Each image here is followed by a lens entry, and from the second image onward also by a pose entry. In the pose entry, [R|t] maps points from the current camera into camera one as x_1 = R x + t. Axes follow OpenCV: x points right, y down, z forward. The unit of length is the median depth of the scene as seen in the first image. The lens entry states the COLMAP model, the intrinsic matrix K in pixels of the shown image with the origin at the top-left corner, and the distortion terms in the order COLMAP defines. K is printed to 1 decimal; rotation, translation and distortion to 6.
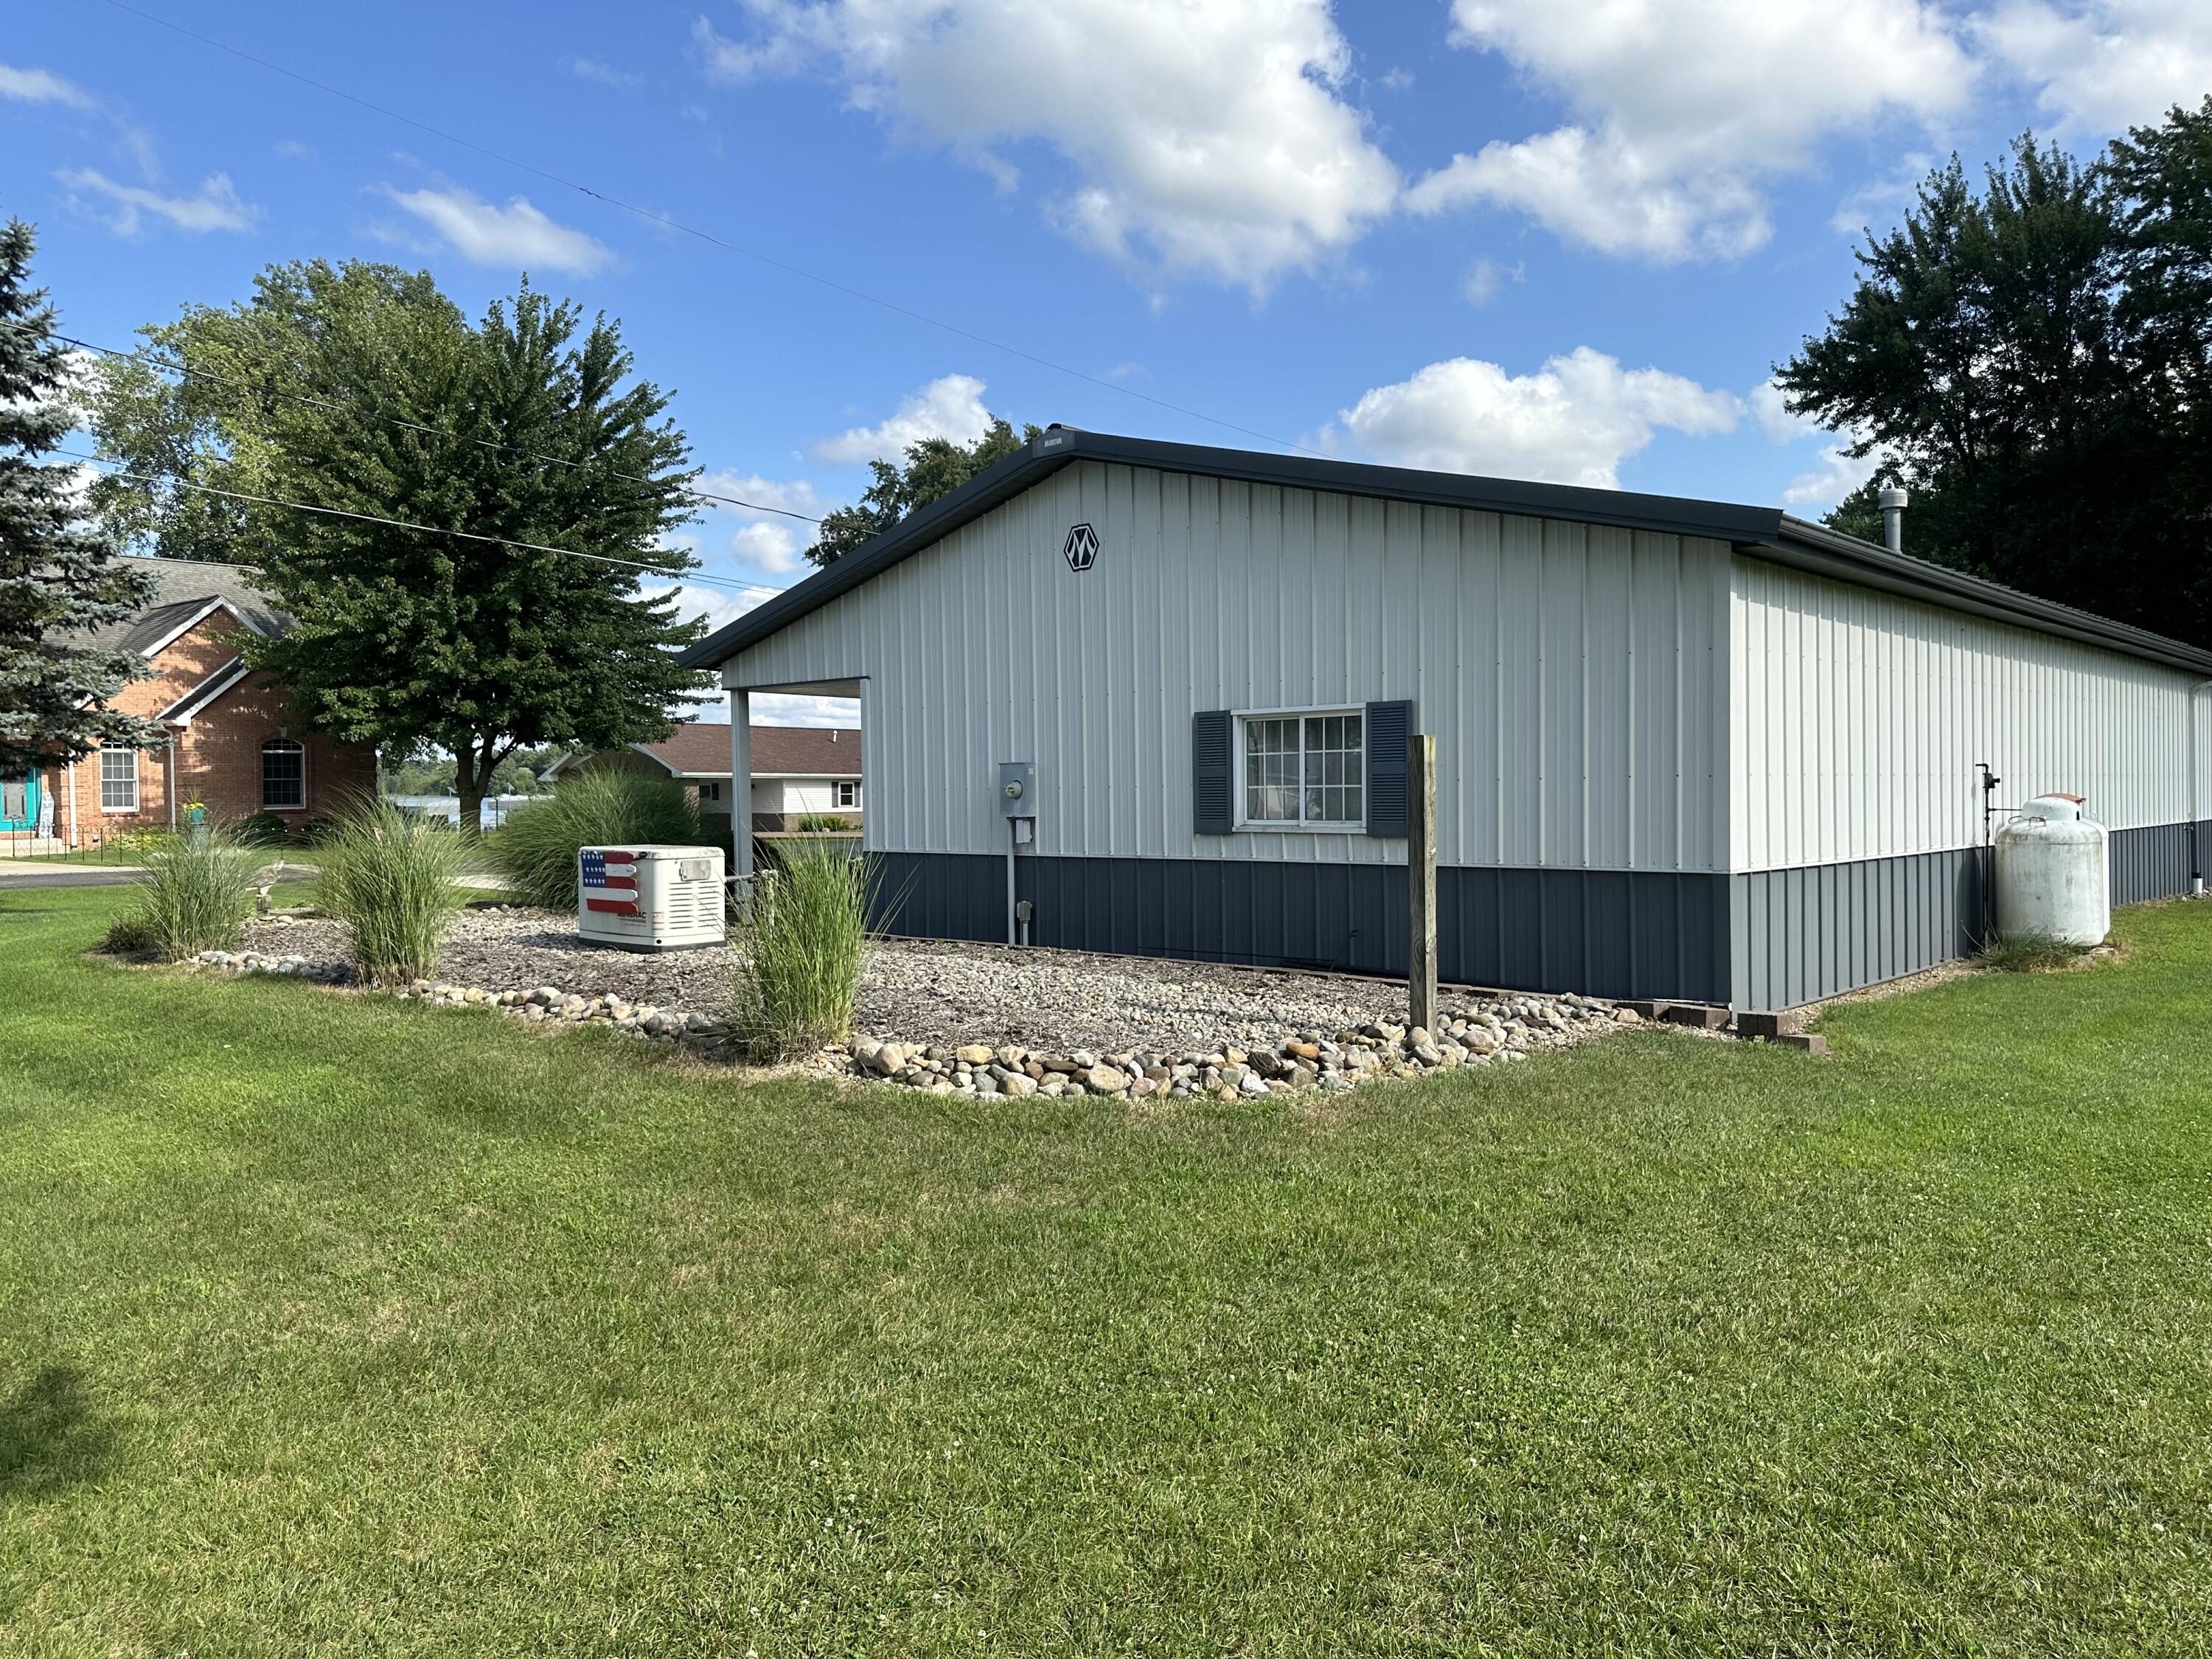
lens RADIAL K [[1566.9, 0, 1108.8], [0, 1566.9, 818.9], [0, 0, 1]] dist [0.066276, -0.081584]
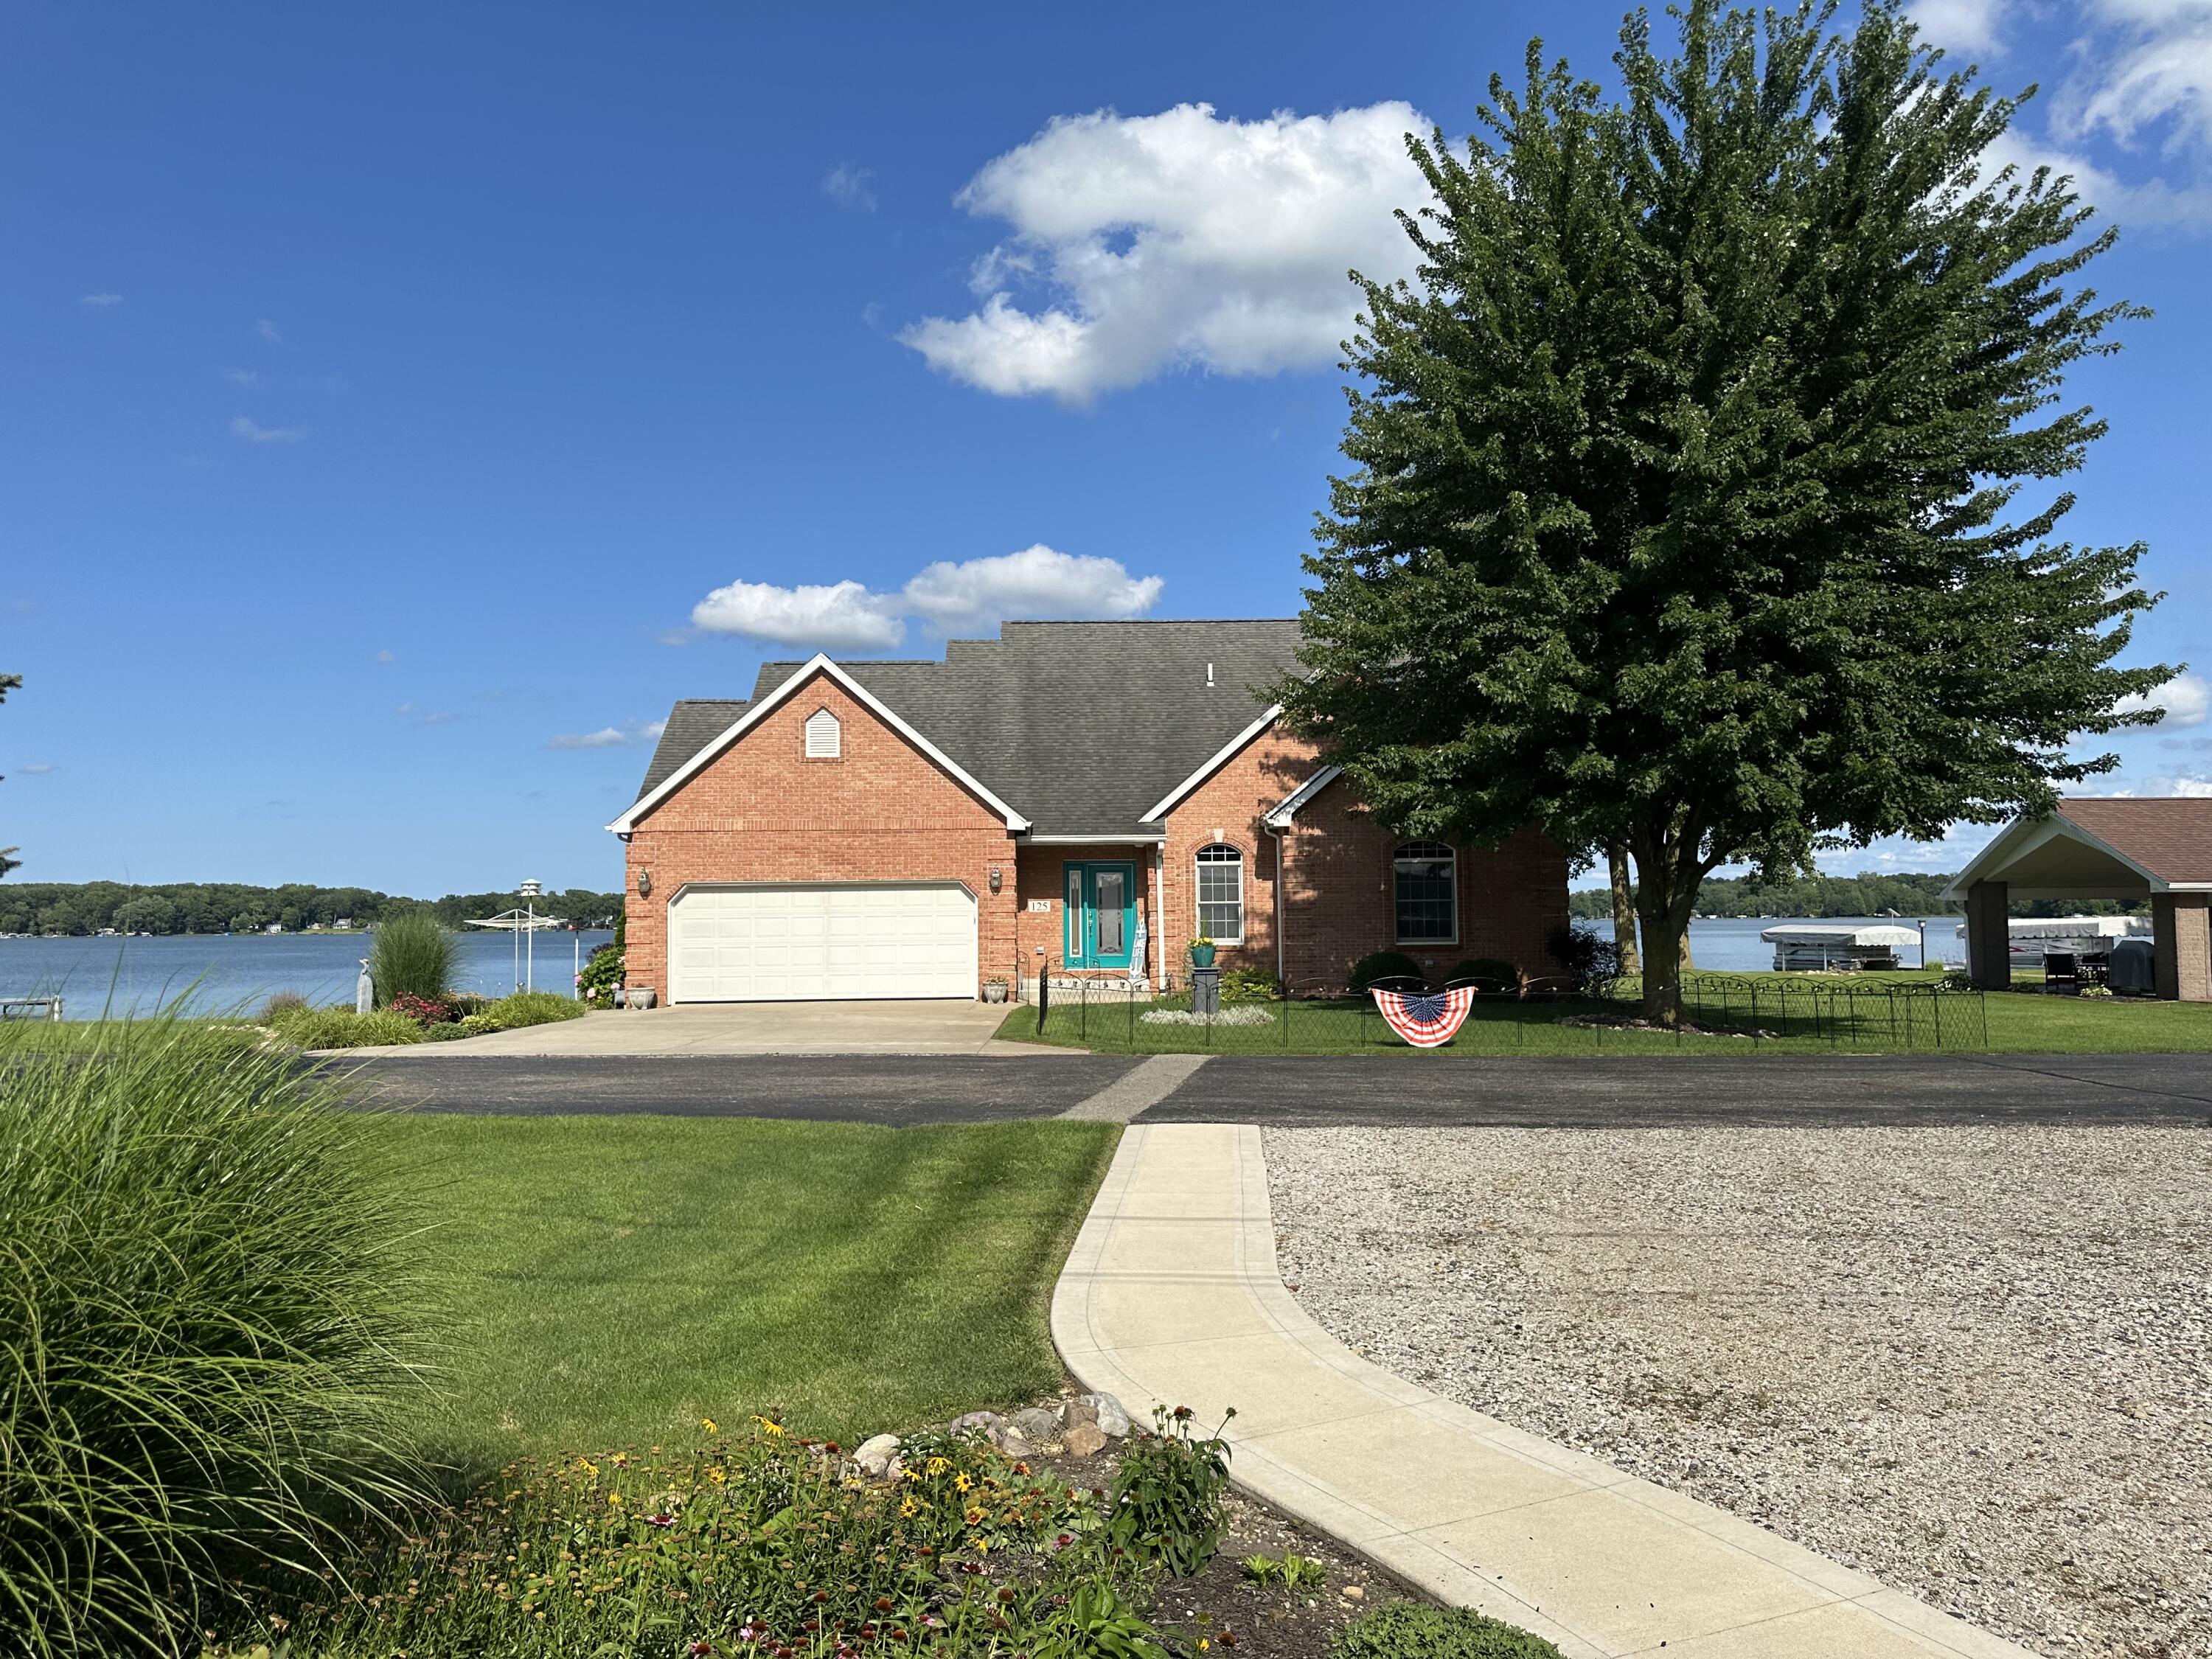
lens RADIAL K [[1566.9, 0, 1072.7], [0, 1566.9, 852.9], [0, 0, 1]] dist [0.066276, -0.081584]
pose [[0.590711, -0.034063, -0.806164, -0.063702], [-0.011867, 0.998634, -0.050890, -0.009106], [0.806796, 0.039628, 0.589500, 0.471292]]
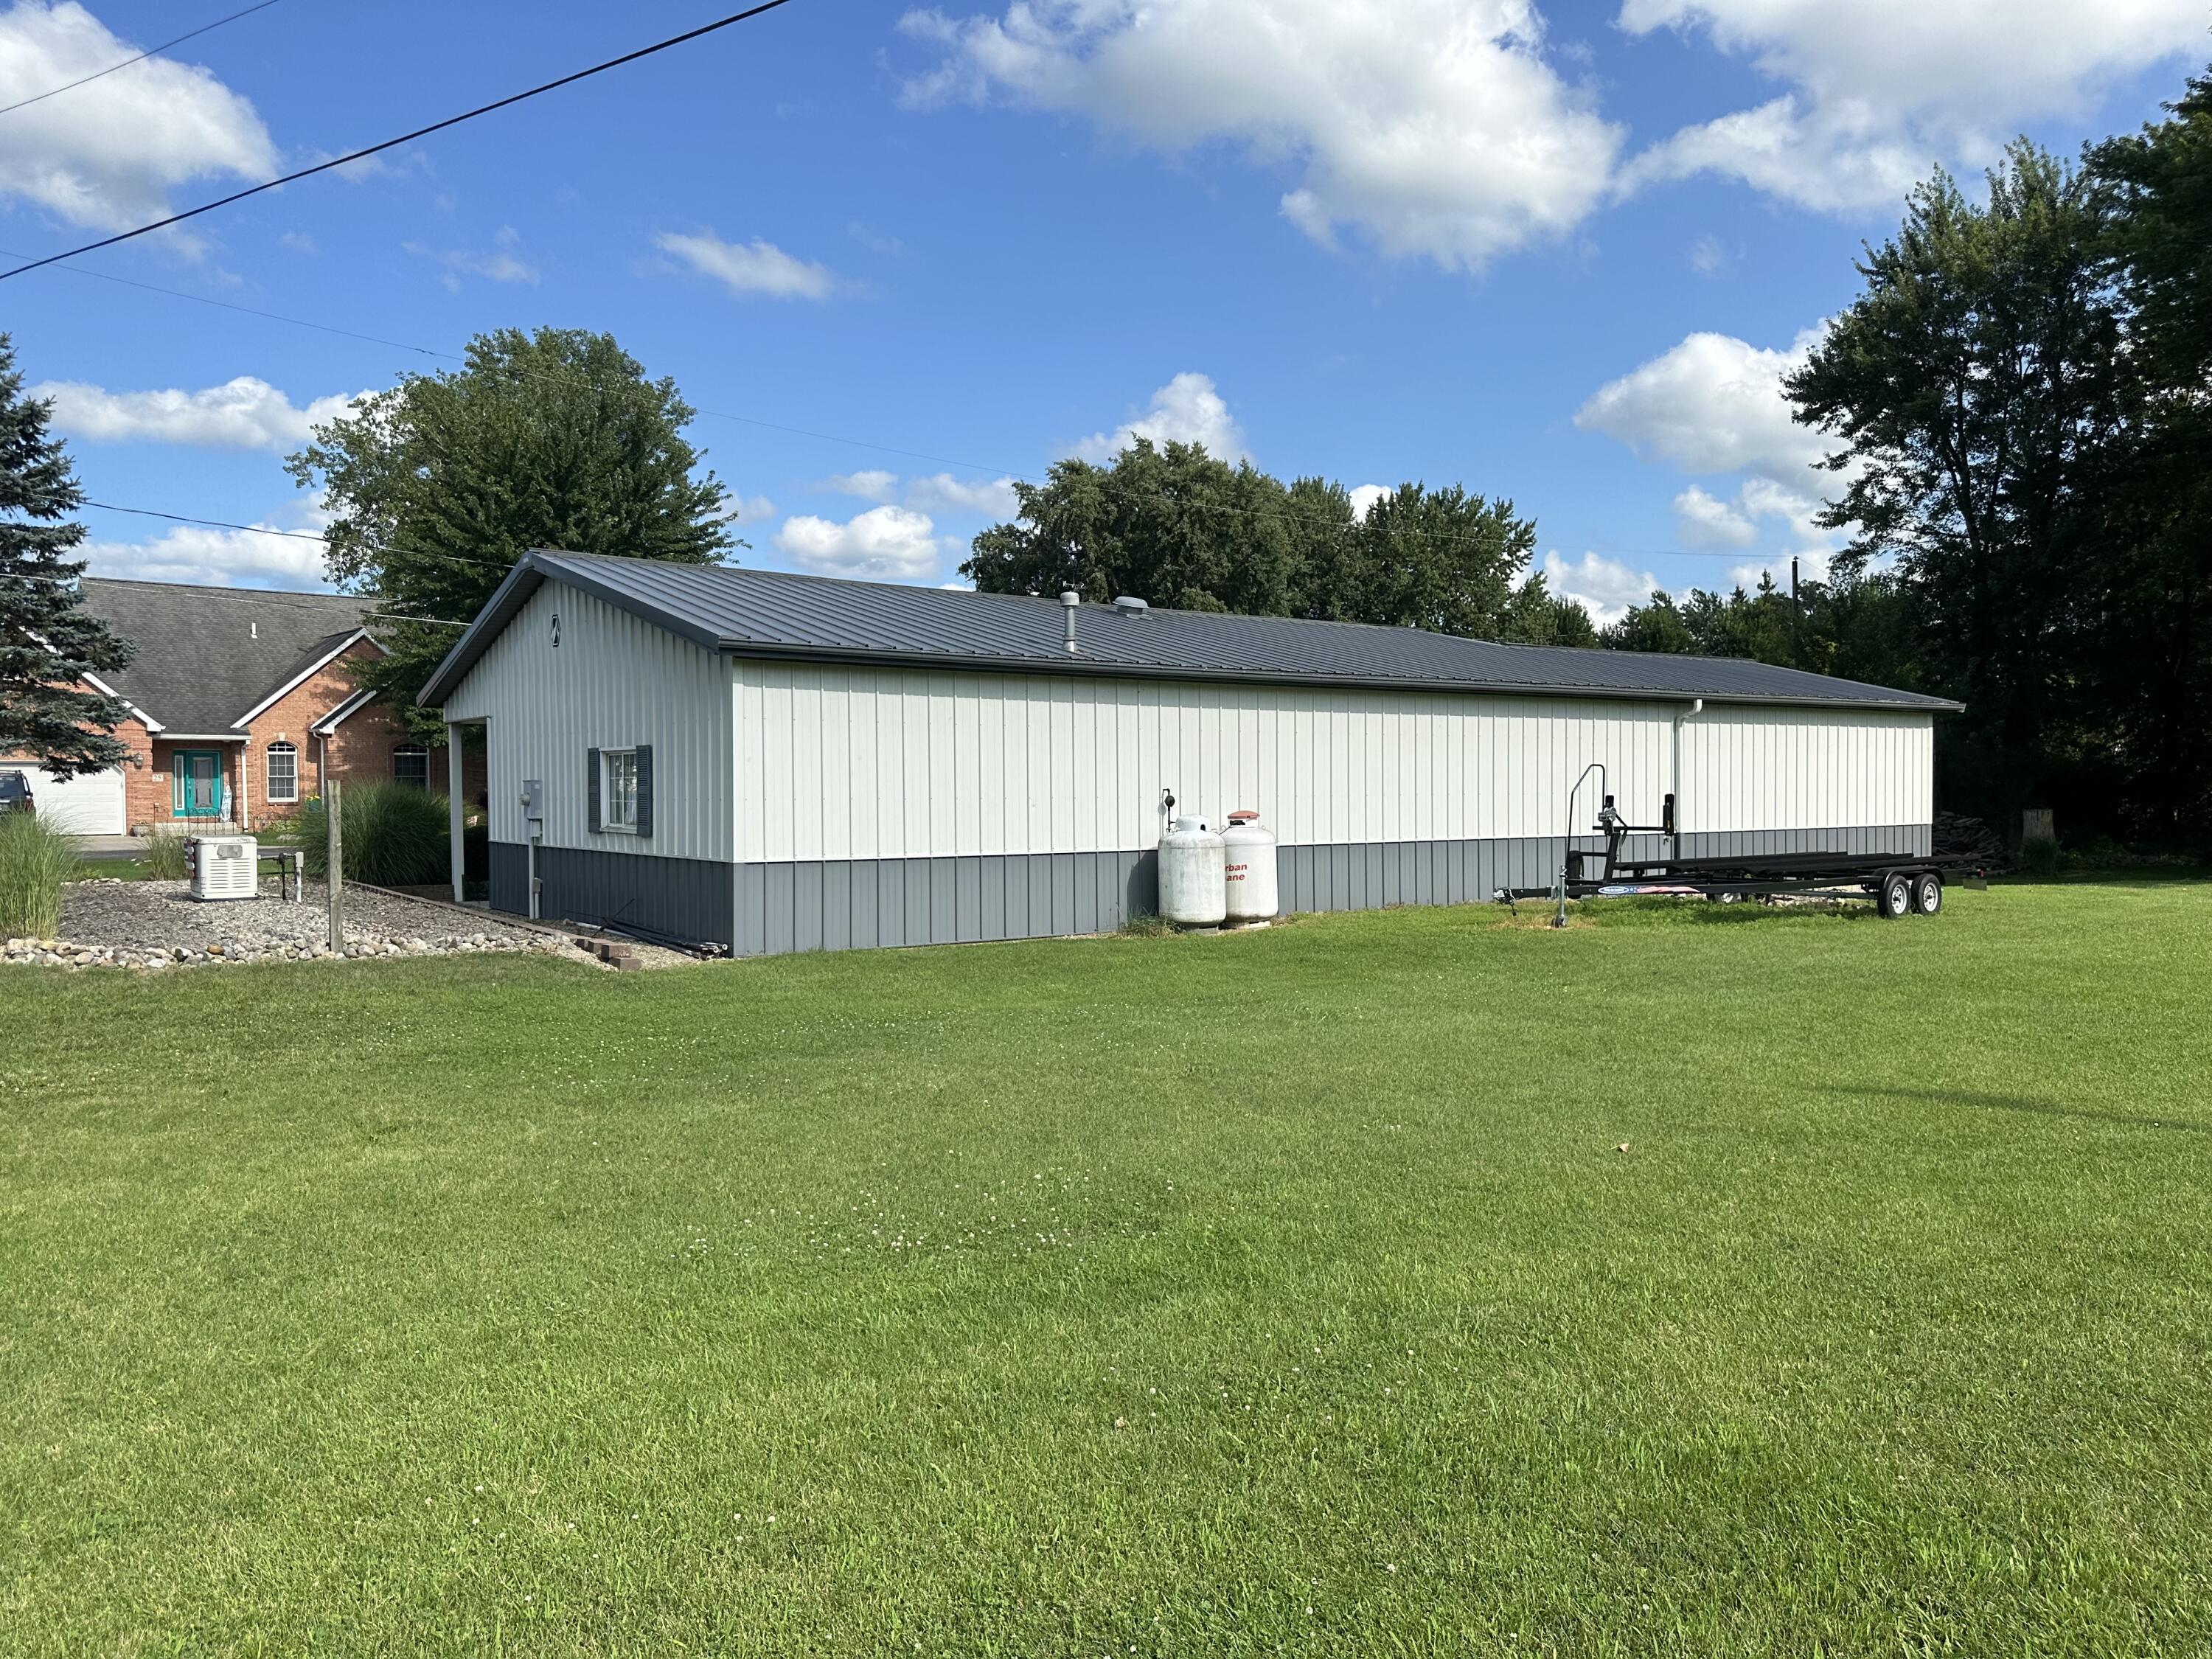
lens RADIAL K [[1566.9, 0, 1115.5], [0, 1566.9, 835.5], [0, 0, 1]] dist [0.066276, -0.081584]
pose [[0.982423, 0.013195, -0.186200, 0.242690], [-0.010301, 0.999811, 0.016503, -0.005045], [0.186383, -0.014294, 0.982373, -0.106341]]
